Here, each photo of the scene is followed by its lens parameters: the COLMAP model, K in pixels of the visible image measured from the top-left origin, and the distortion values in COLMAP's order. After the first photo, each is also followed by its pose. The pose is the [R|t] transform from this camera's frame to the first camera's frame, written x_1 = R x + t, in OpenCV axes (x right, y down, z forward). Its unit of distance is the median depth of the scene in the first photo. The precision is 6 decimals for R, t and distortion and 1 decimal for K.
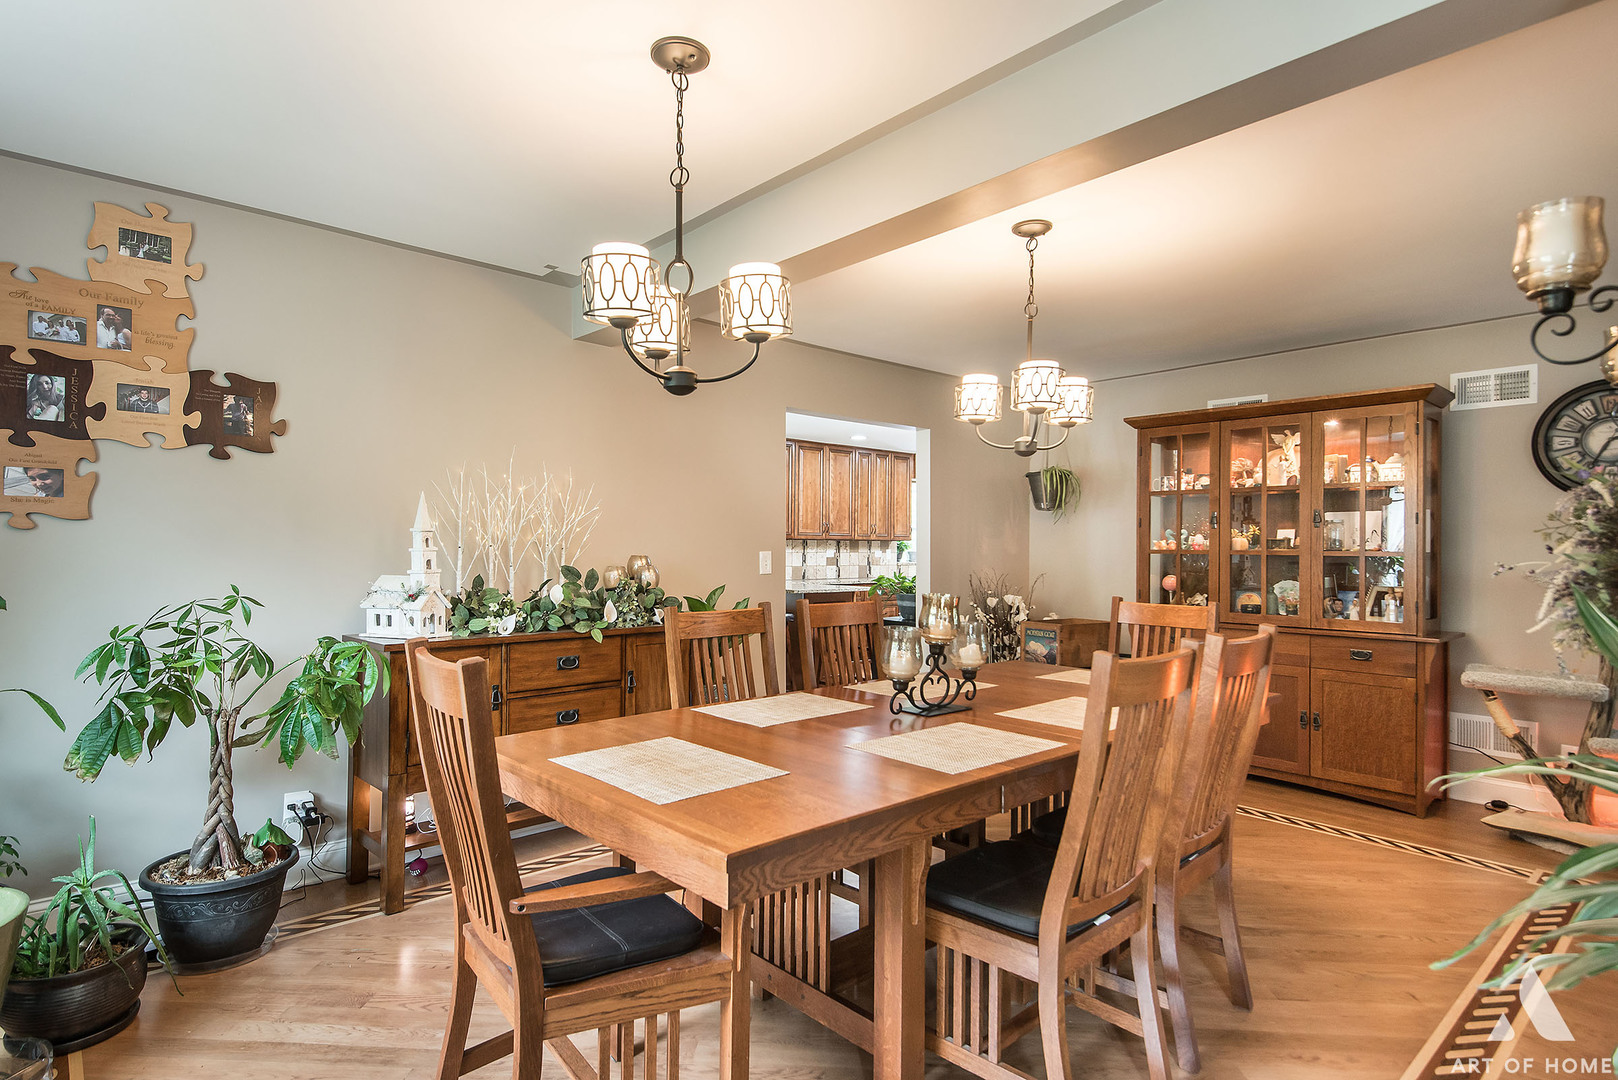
lens RADIAL K [[856.2, 0, 831.2], [0, 856.2, 547.5], [0, 0, 1]] dist [0.027368, -0.014878]
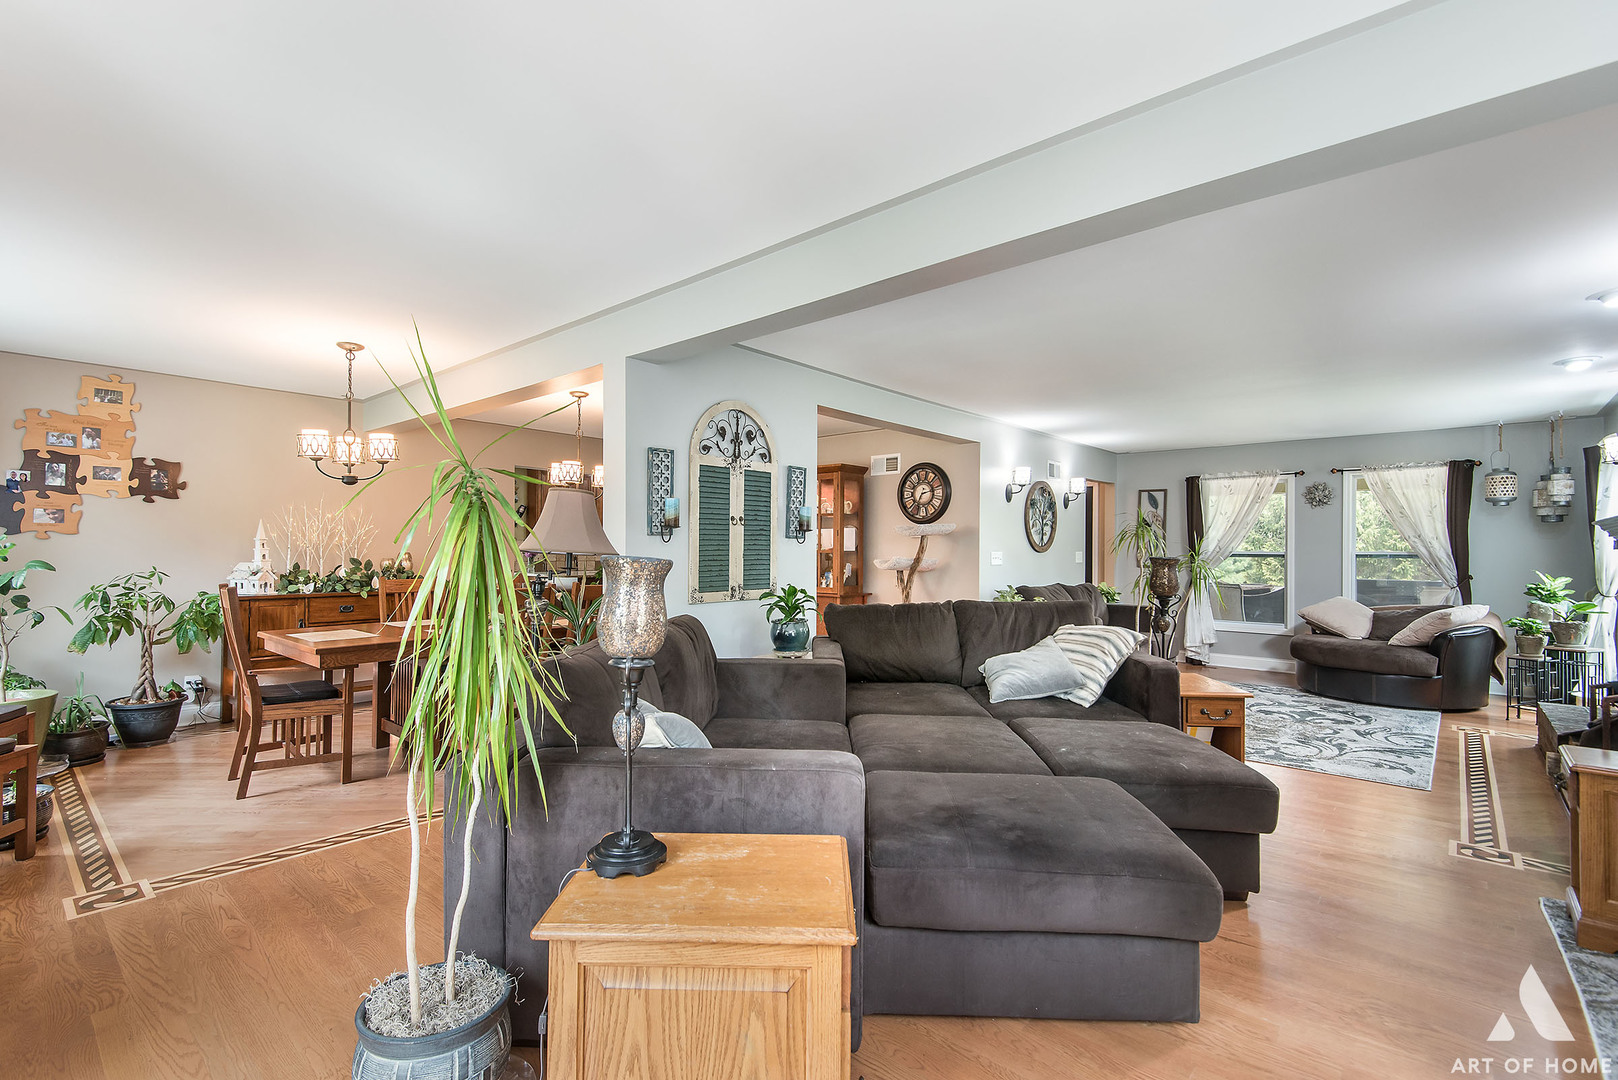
lens RADIAL K [[732.9, 0, 807.9], [0, 732.9, 543.5], [0, 0, 1]] dist [0.000868, -0.000822]
pose [[0.994912, 0.002154, 0.100720, 0.661999], [-0.001834, 0.999993, -0.003271, -0.007869], [-0.100727, 0.003069, 0.994909, -0.867431]]
